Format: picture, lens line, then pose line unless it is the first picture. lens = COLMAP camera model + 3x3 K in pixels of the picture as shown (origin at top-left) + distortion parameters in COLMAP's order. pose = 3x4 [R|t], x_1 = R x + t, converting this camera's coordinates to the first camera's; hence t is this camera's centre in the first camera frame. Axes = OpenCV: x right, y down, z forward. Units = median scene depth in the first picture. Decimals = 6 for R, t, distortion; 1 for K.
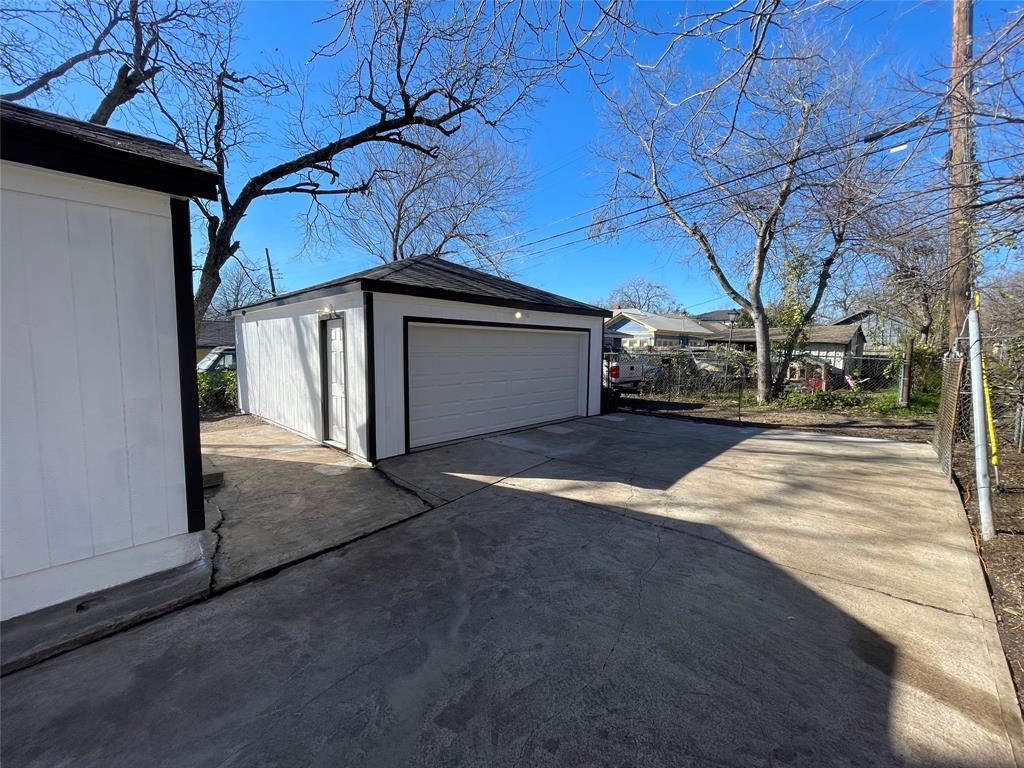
lens RADIAL K [[414.5, 0, 511.3], [0, 414.5, 385.2], [0, 0, 1]] dist [-0.003526, 0.000949]
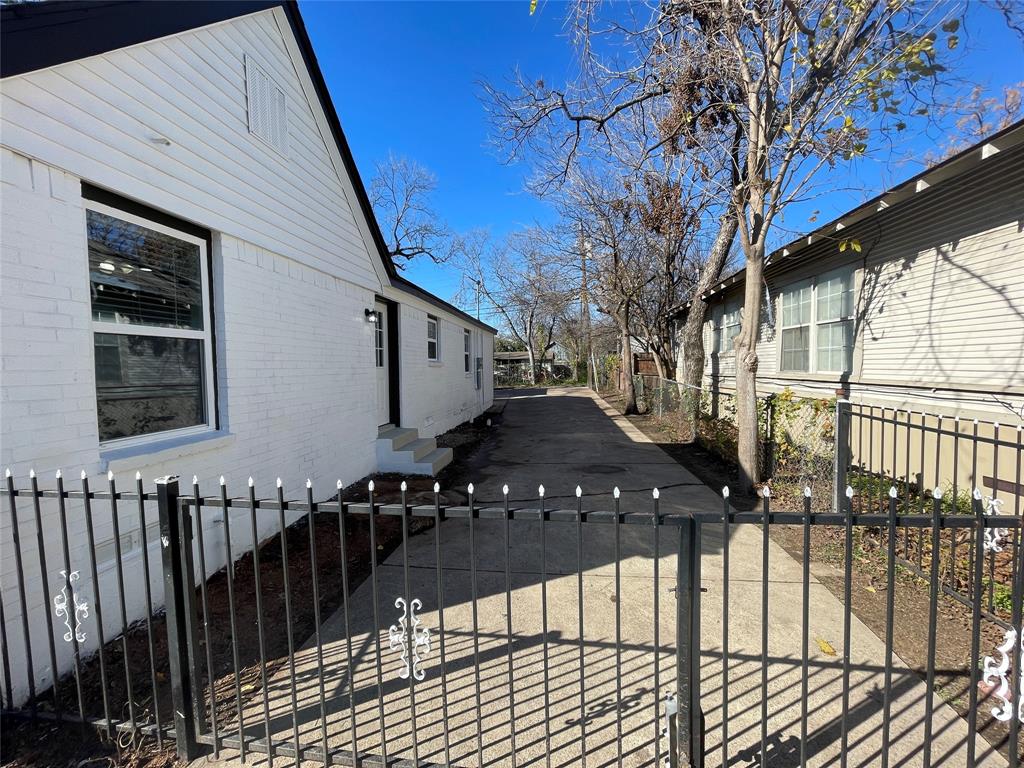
lens RADIAL K [[414.5, 0, 512.1], [0, 414.5, 381.9], [0, 0, 1]] dist [-0.003526, 0.000949]
pose [[0.792603, -0.045889, 0.608009, -0.934331], [0.076884, 0.996727, -0.024999, 0.076051], [-0.604872, 0.066561, 0.793536, -0.809222]]
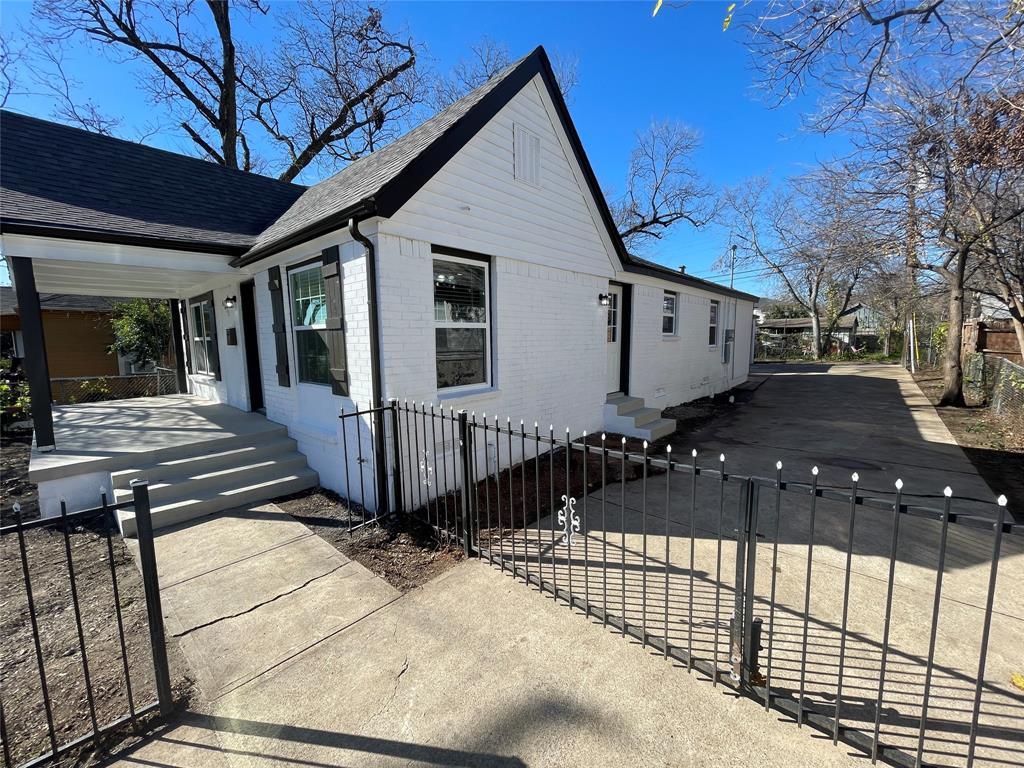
lens RADIAL K [[414.5, 0, 510.2], [0, 414.5, 382.6], [0, 0, 1]] dist [-0.003526, 0.000949]
pose [[0.998821, -0.024971, 0.041640, -0.923016], [0.024015, 0.999440, 0.023287, 0.072315], [-0.042198, -0.022260, 0.998861, -0.894281]]
